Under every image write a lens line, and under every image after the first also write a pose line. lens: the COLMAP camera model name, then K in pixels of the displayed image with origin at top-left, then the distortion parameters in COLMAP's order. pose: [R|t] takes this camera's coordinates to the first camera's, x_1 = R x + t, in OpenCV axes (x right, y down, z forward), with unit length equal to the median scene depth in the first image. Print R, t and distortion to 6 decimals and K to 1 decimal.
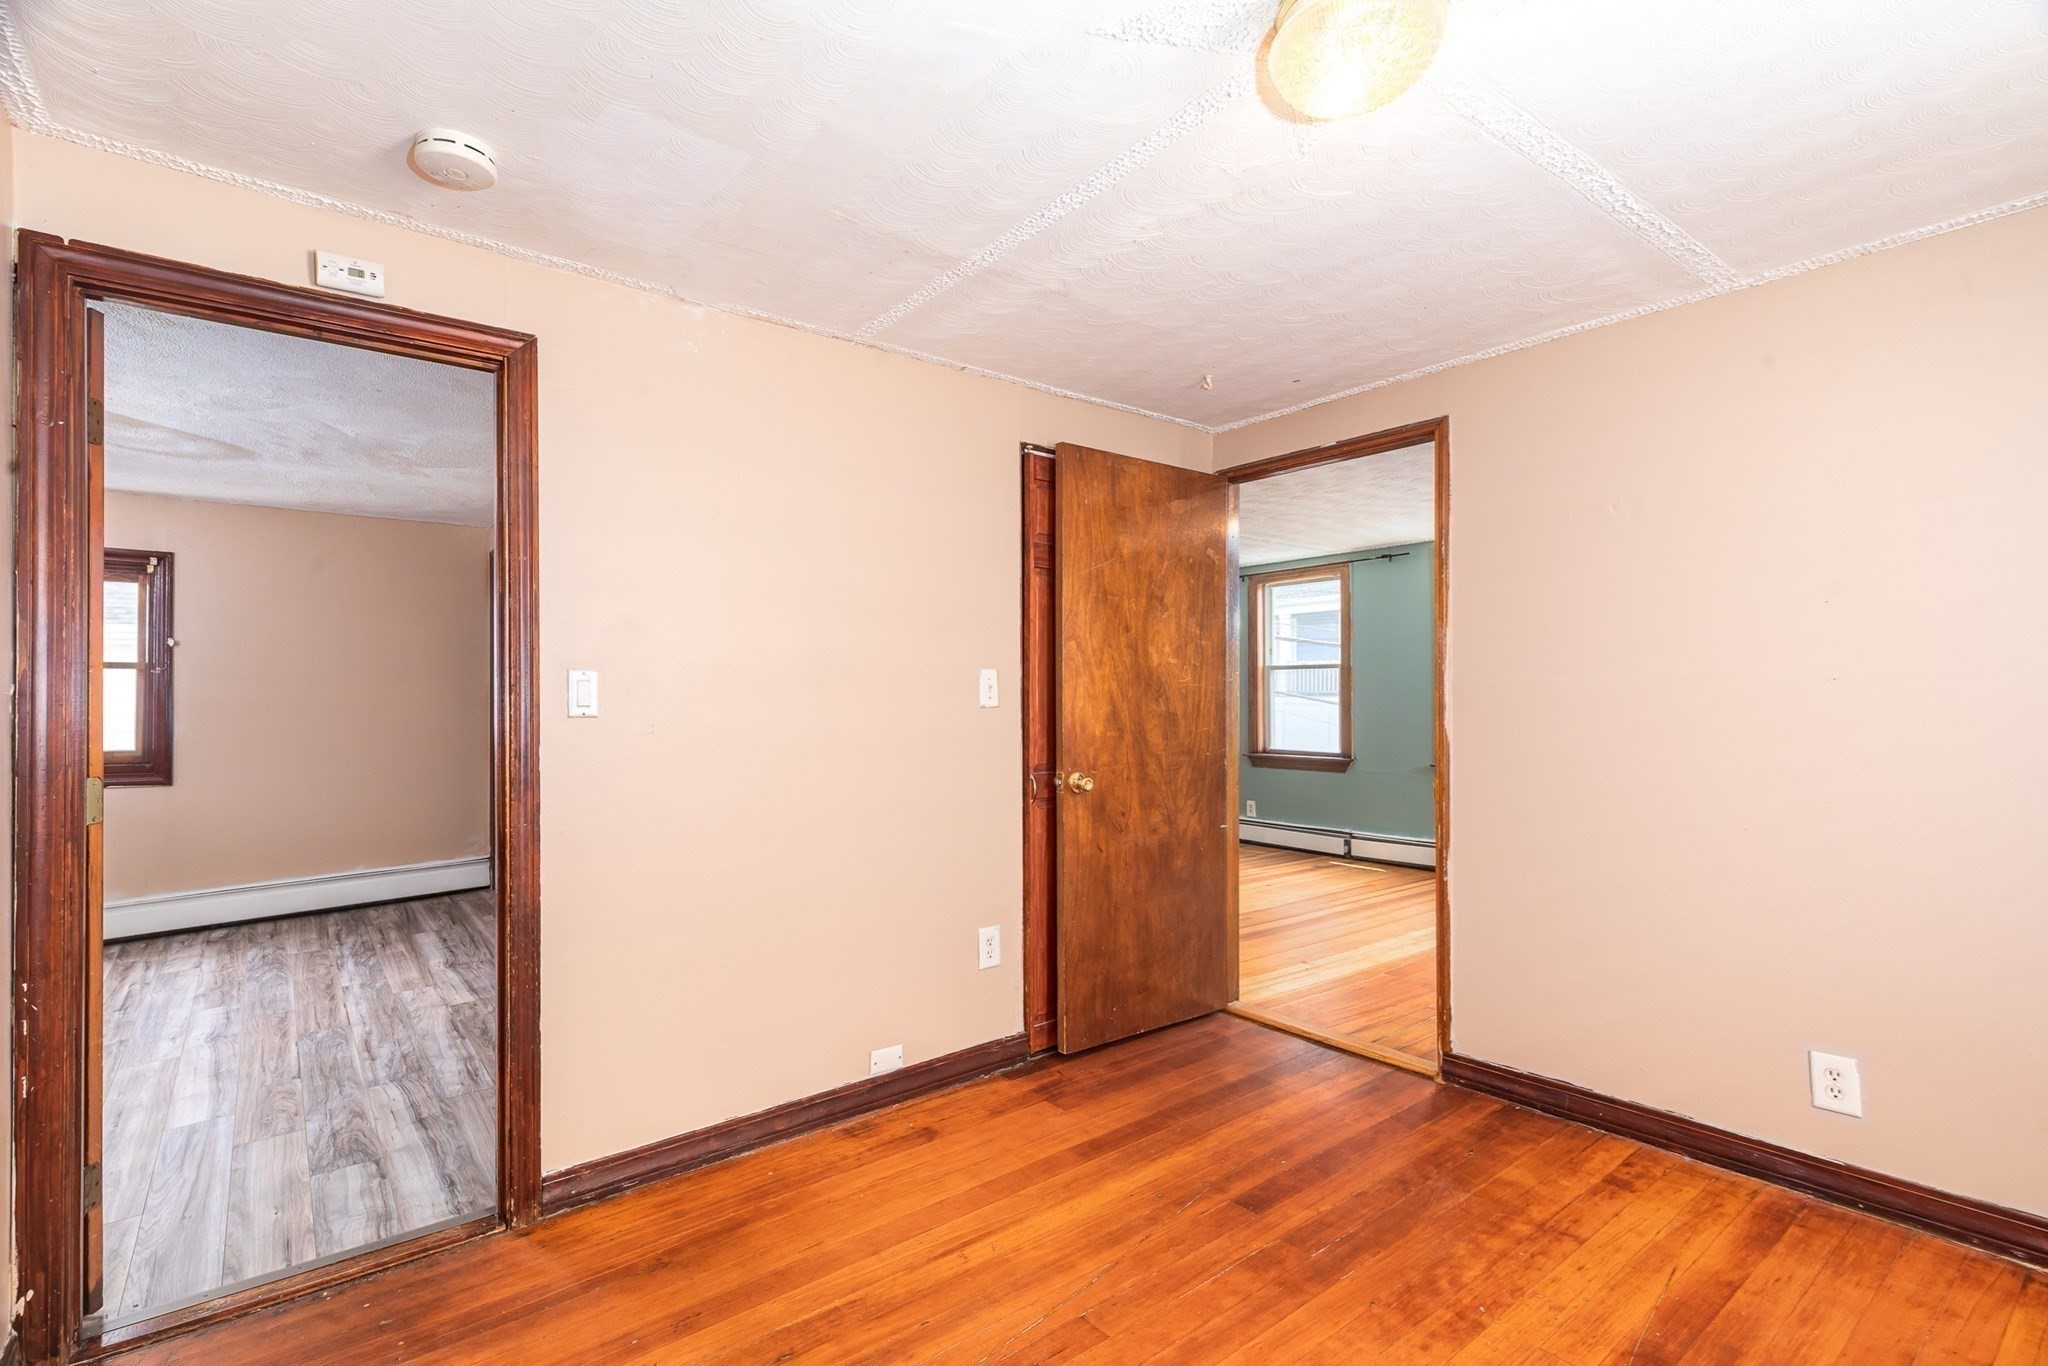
lens RADIAL K [[938.1, 0, 1013.6], [0, 938.1, 686.2], [0, 0, 1]] dist [0.005311, -0.000082]
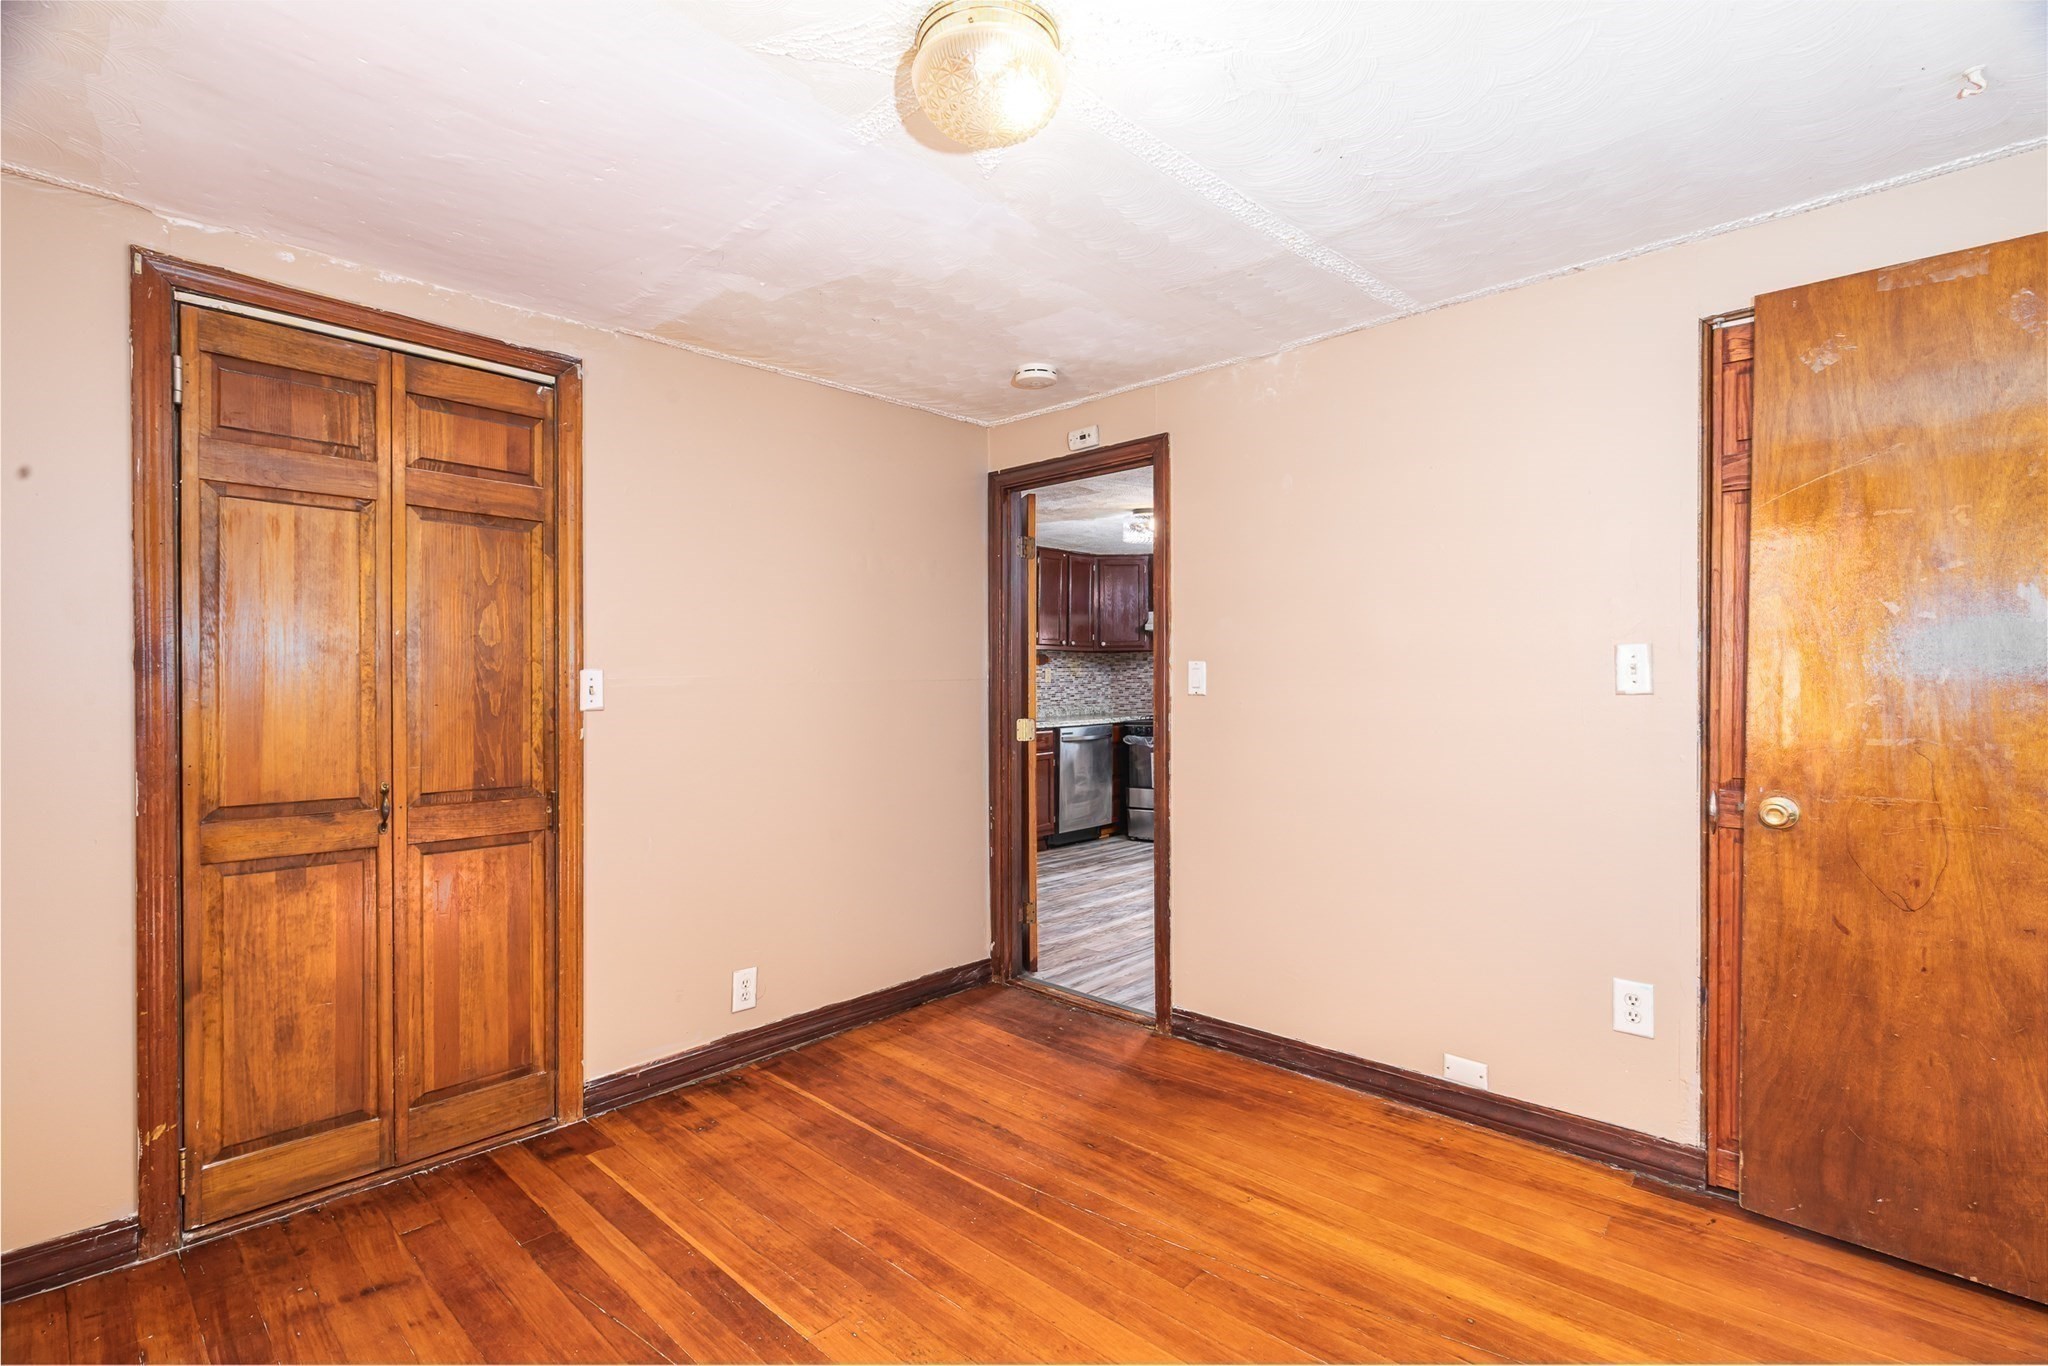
lens RADIAL K [[938.1, 0, 1015.5], [0, 938.1, 687.8], [0, 0, 1]] dist [0.005311, -0.000082]
pose [[0.157362, 0.011923, -0.987469, 0.733390], [0.015439, 0.999775, 0.014532, -0.001896], [0.987420, -0.017533, 0.157143, 0.436385]]
